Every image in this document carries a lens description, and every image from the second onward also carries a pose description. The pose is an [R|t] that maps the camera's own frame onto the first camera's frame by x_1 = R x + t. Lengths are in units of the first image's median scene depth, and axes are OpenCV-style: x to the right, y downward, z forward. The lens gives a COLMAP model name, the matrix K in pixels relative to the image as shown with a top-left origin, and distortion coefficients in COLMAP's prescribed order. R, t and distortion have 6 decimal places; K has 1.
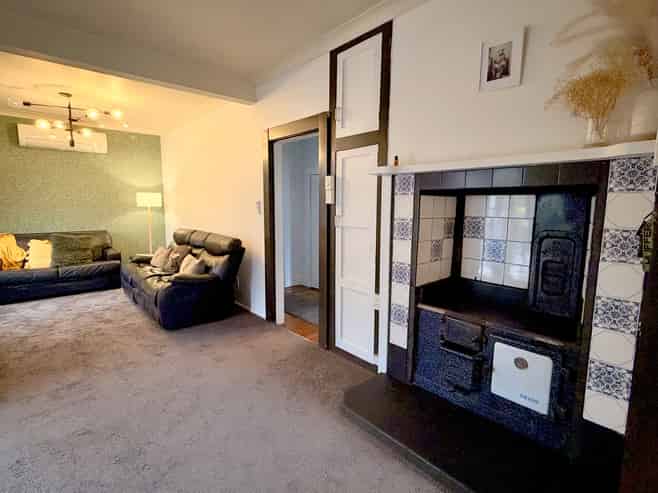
lens RADIAL K [[328.5, 0, 331.2], [0, 328.5, 241.5], [0, 0, 1]] dist [-0.001545, -0.000696]
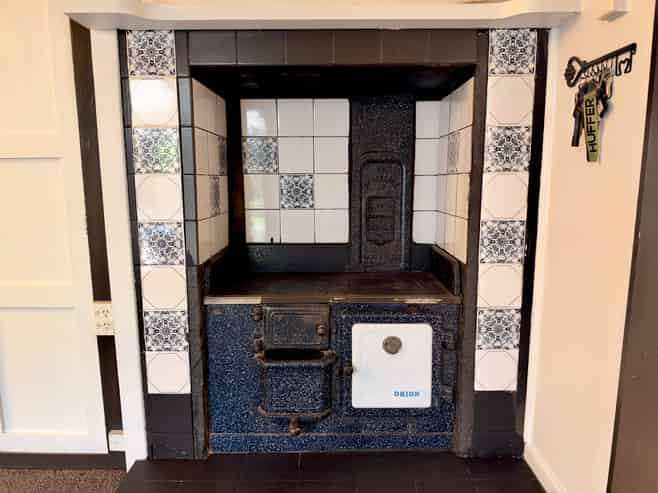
lens RADIAL K [[469.0, 0, 328.1], [0, 469.0, 245.0], [0, 0, 1]] dist [0.025591, -0.027796]
pose [[0.672691, -0.118724, 0.730337, -0.140765], [0.096802, 0.992681, 0.072209, 0.078463], [-0.733564, 0.022124, 0.679260, 0.384902]]
